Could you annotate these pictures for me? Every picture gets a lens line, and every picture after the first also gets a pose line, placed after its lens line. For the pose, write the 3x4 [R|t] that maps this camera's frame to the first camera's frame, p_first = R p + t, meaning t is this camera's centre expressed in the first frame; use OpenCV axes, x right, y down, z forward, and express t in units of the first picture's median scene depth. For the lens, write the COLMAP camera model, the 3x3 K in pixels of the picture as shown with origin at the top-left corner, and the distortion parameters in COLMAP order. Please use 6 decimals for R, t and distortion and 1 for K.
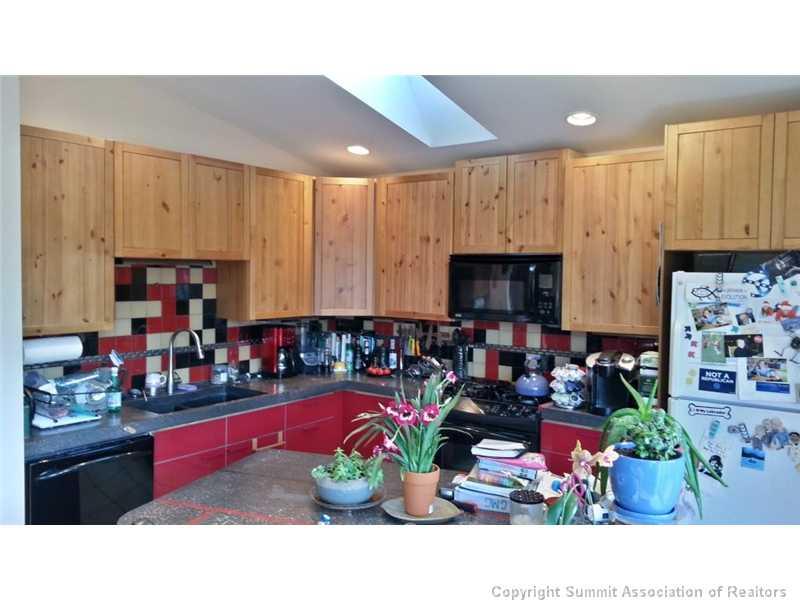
lens RADIAL K [[640.0, 0, 400.0], [0, 640.0, 300.0], [0, 0, 1]] dist [0.013257, 0.000601]
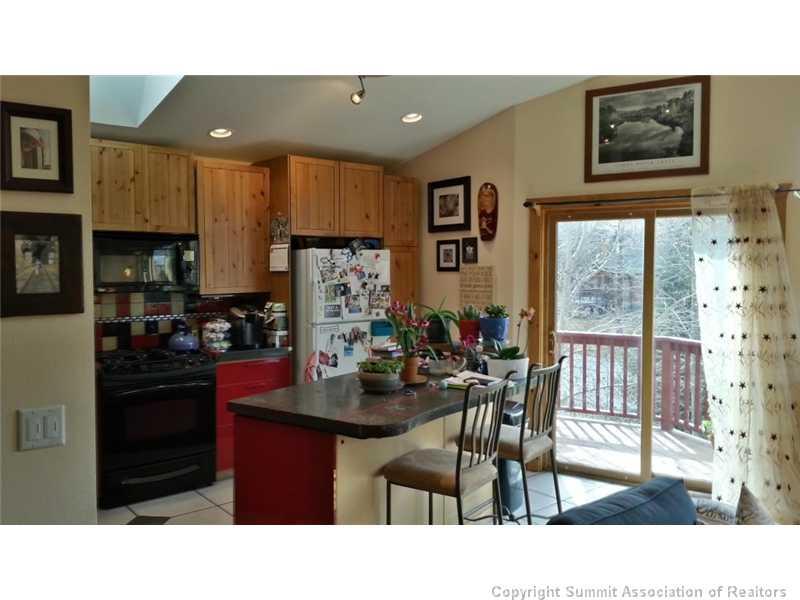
lens RADIAL K [[651.6, 0, 397.6], [0, 651.6, 296.5], [0, 0, 1]] dist [0.092791, 0.002799]
pose [[0.260522, -0.053851, 0.963965, -1.165376], [0.051471, 0.997798, 0.041831, 0.021741], [-0.964095, 0.038718, 0.262720, 0.364280]]
